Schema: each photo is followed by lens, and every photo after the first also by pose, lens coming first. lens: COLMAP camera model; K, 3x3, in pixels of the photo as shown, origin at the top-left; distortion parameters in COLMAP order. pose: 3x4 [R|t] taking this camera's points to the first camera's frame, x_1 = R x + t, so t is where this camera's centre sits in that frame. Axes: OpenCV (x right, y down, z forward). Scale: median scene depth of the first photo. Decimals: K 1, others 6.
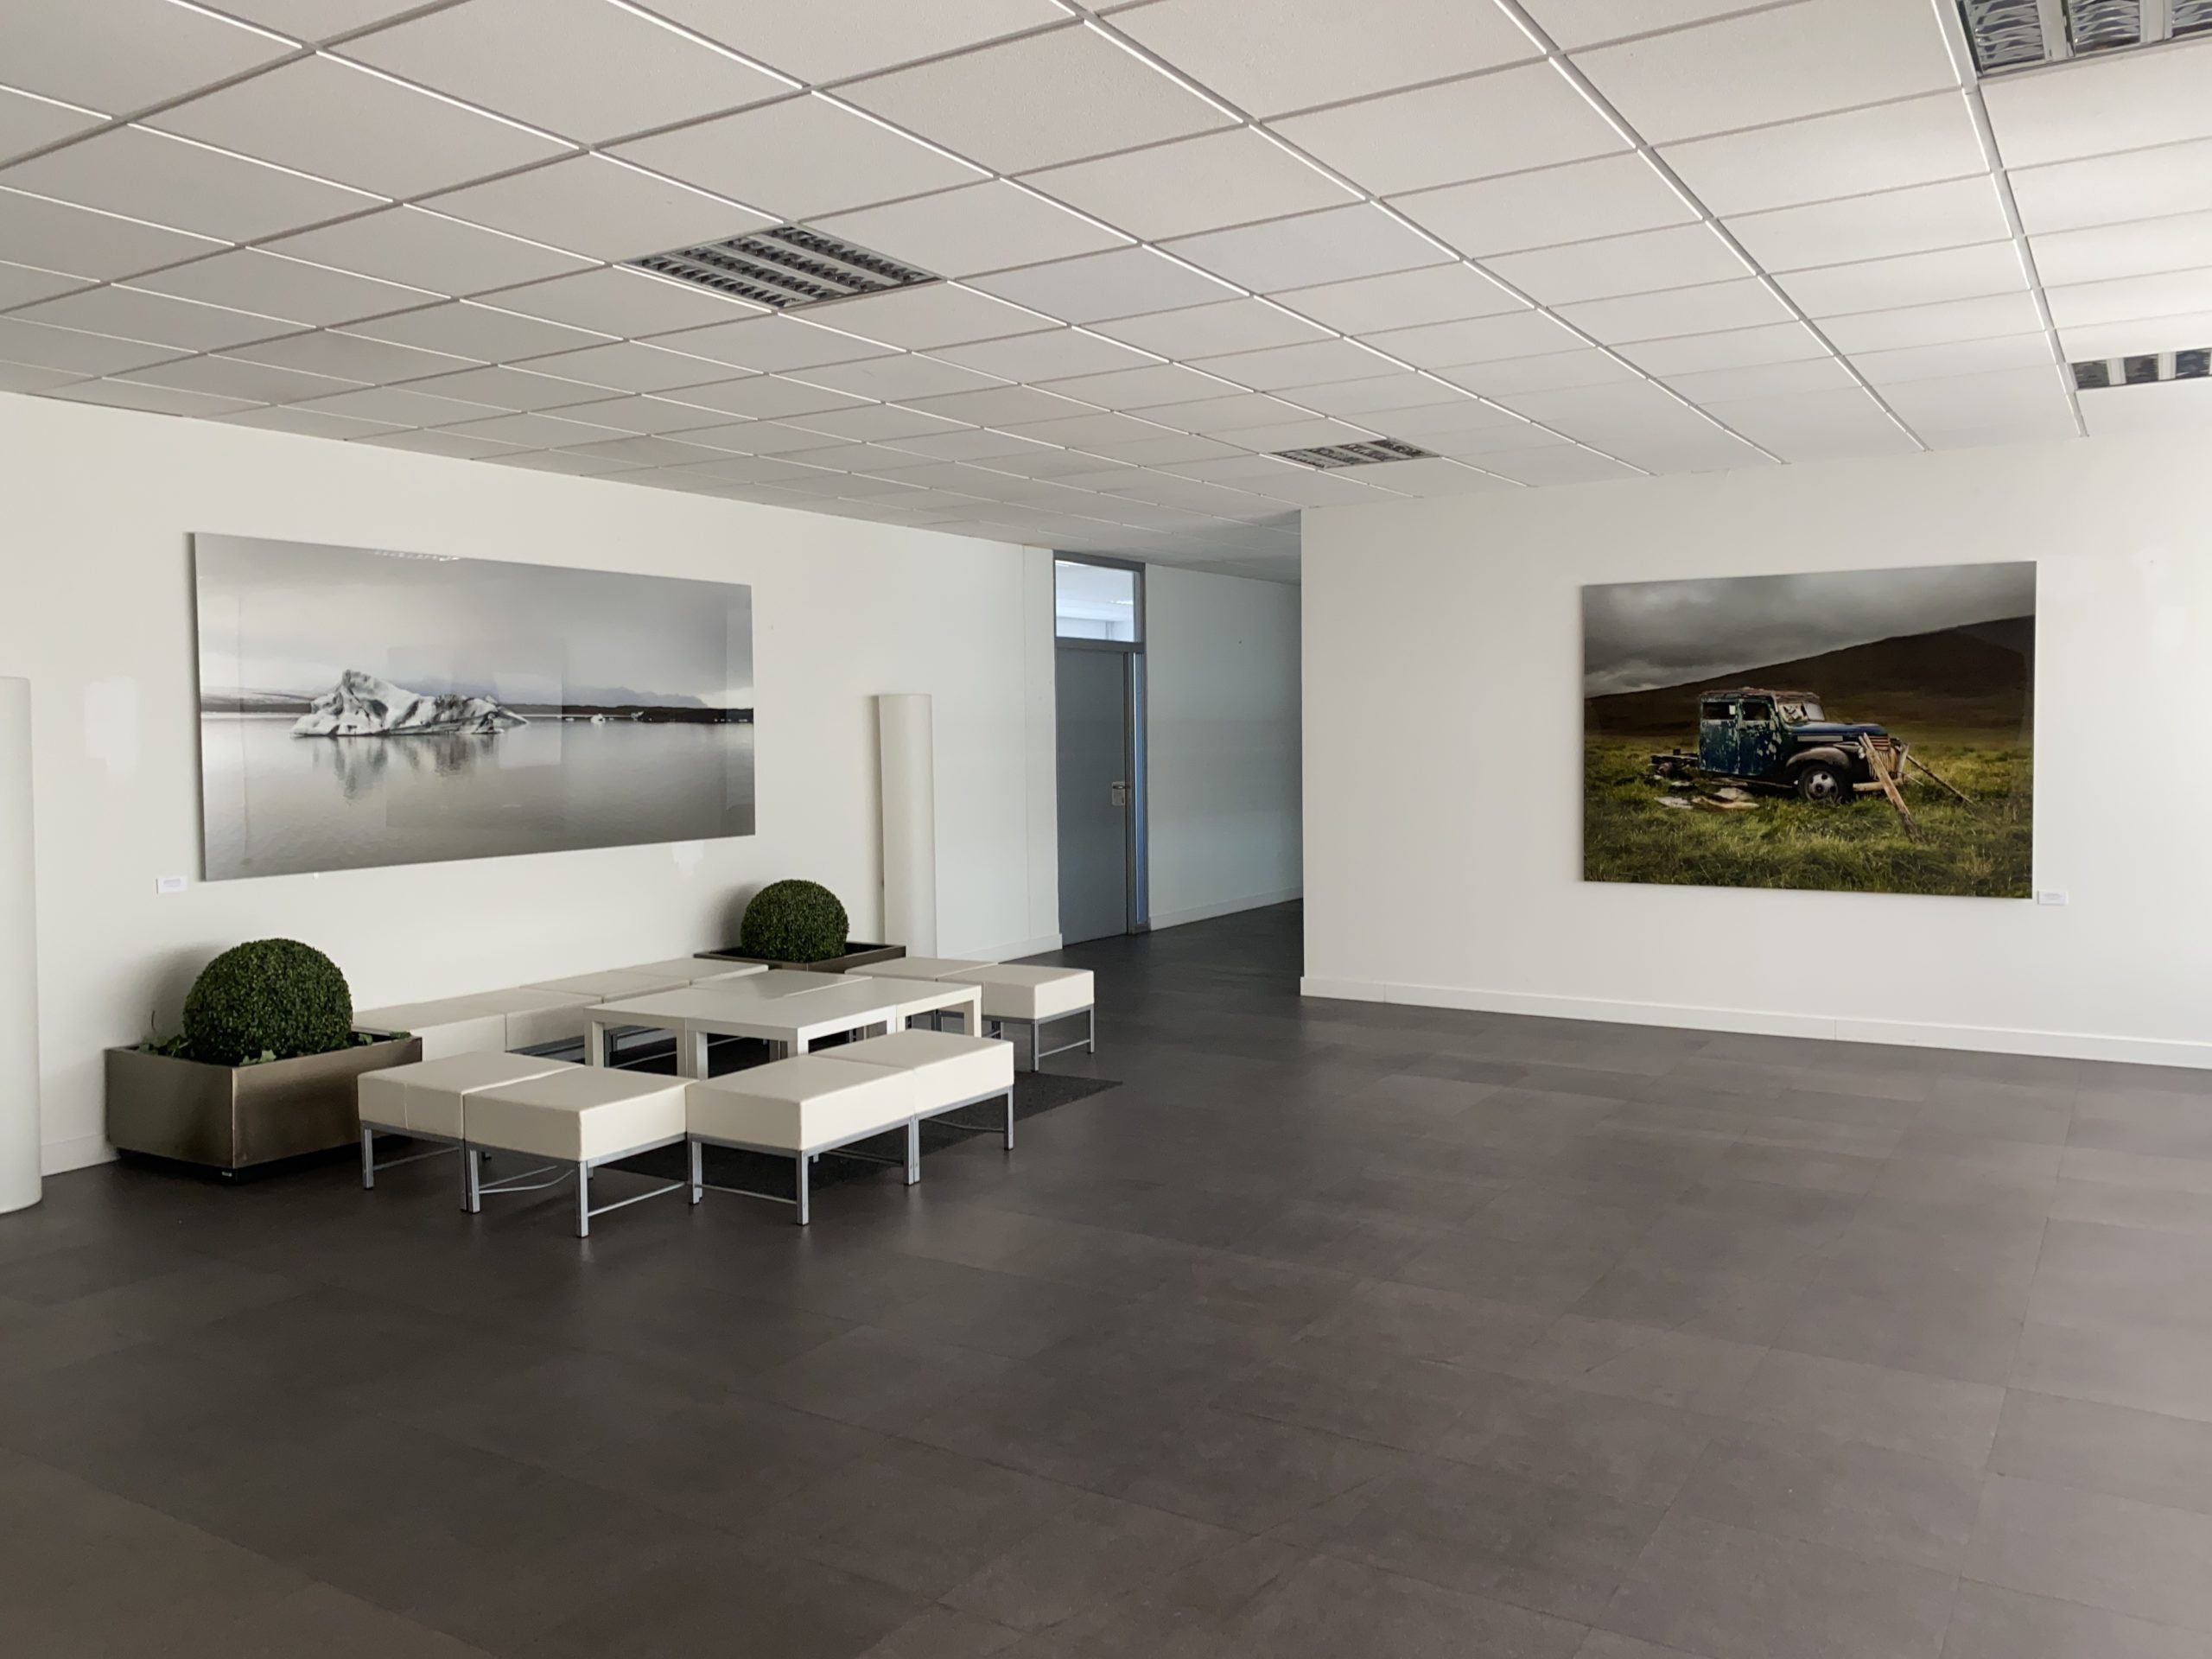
lens RADIAL K [[1691.9, 0, 1104.9], [0, 1691.9, 826.1], [0, 0, 1]] dist [-0.003168, -0.000420]
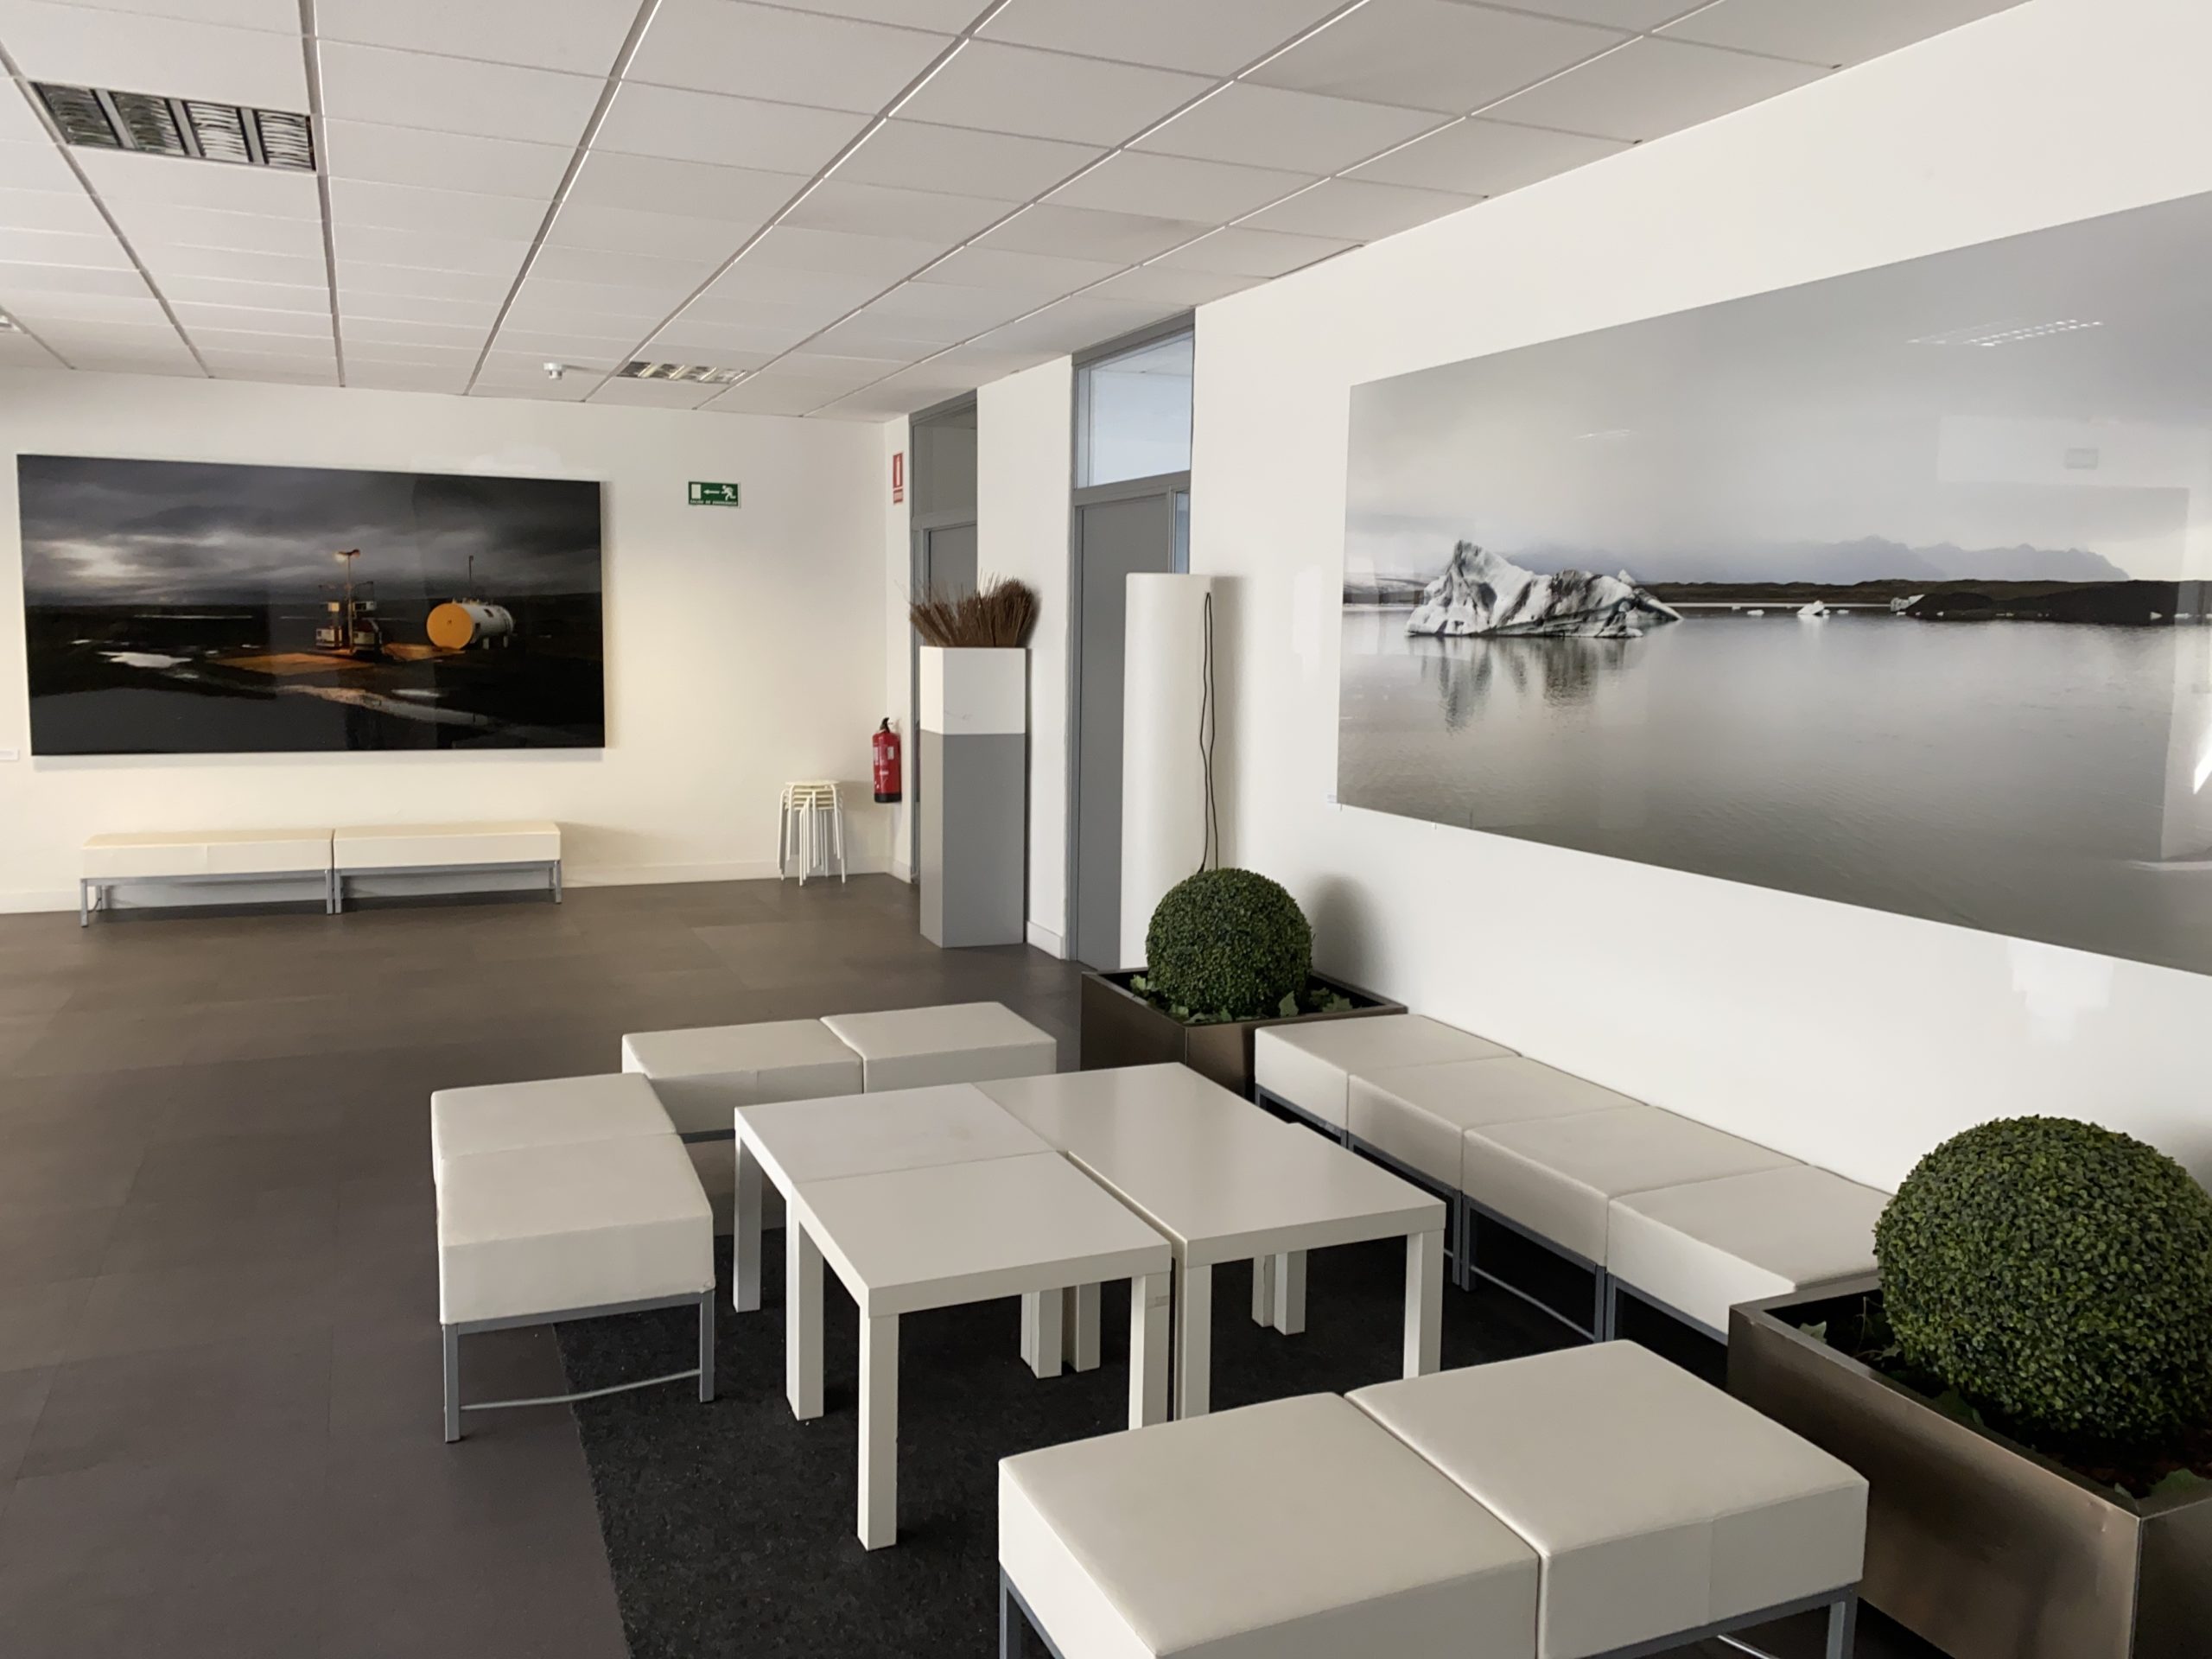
lens RADIAL K [[1691.9, 0, 1103.7], [0, 1691.9, 827.2], [0, 0, 1]] dist [-0.003168, -0.000420]
pose [[-0.578873, 0.115666, -0.807173, 0.205960], [-0.037842, 0.985011, 0.168288, -0.084508], [0.814539, 0.127962, -0.565819, 1.239431]]
